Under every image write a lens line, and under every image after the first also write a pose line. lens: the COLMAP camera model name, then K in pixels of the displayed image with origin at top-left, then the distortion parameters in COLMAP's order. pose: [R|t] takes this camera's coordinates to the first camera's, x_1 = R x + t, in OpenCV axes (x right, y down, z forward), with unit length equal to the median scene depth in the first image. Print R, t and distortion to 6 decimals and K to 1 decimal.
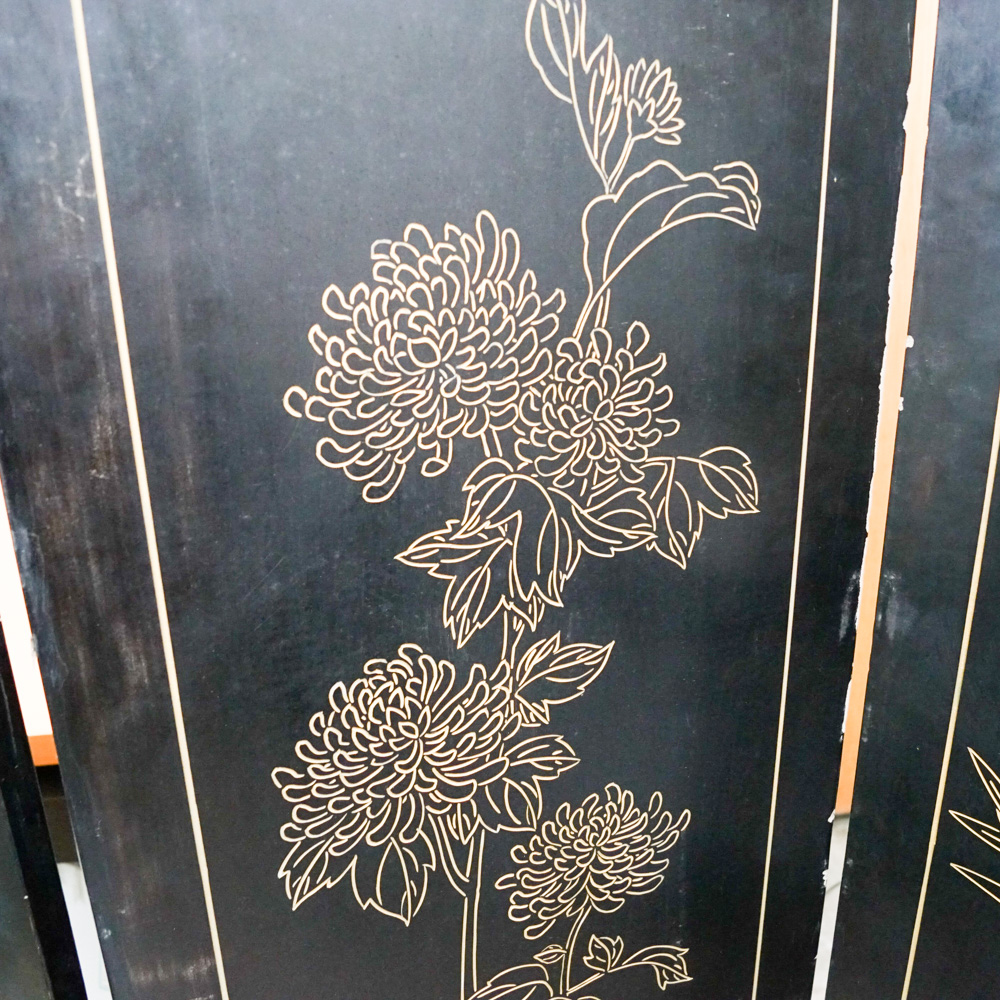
lens RADIAL K [[1141.3, 0, 494.6], [0, 1141.3, 505.5], [0, 0, 1]] dist [-0.084085, 0.000000]
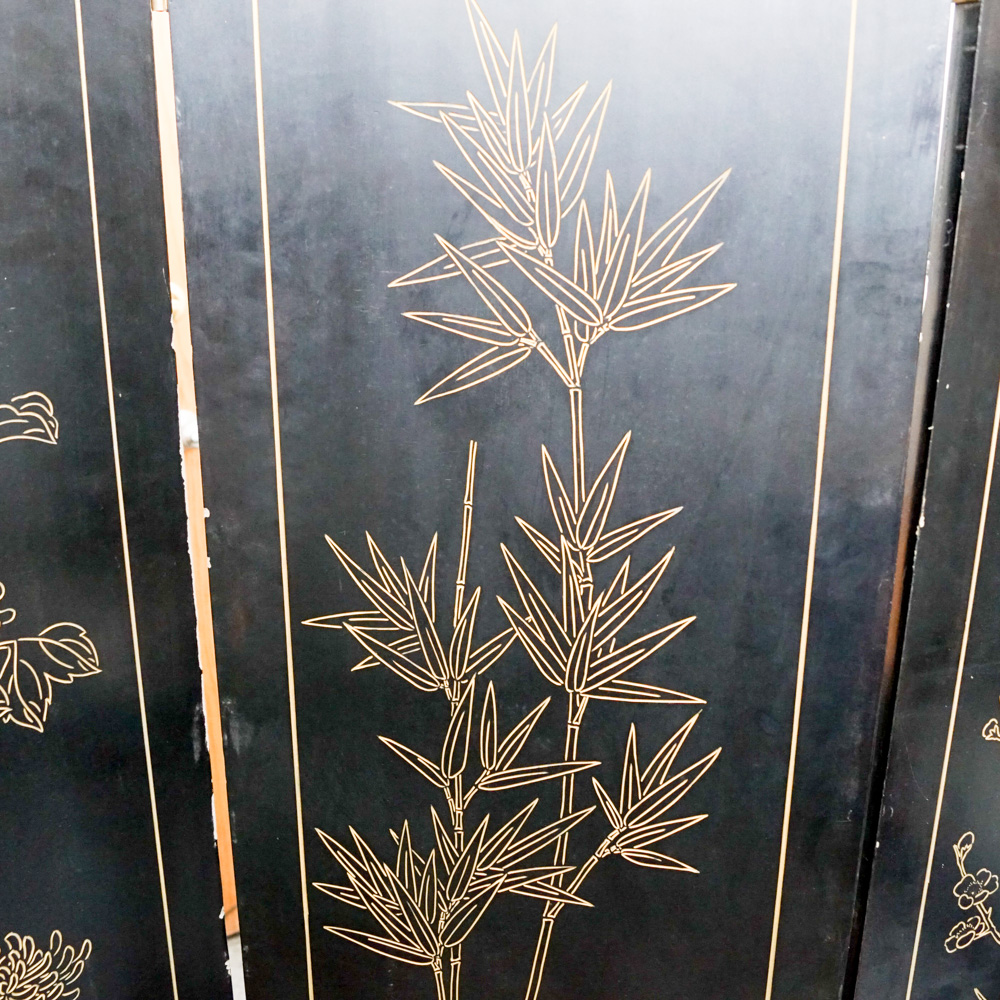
lens RADIAL K [[1141.3, 0, 480.2], [0, 1141.3, 502.1], [0, 0, 1]] dist [-0.084085, 0.000000]
pose [[0.880668, -0.117858, 0.458840, 0.063429], [0.163833, 0.984566, -0.061554, -0.031485], [-0.444503, 0.129382, 0.886384, -0.240849]]
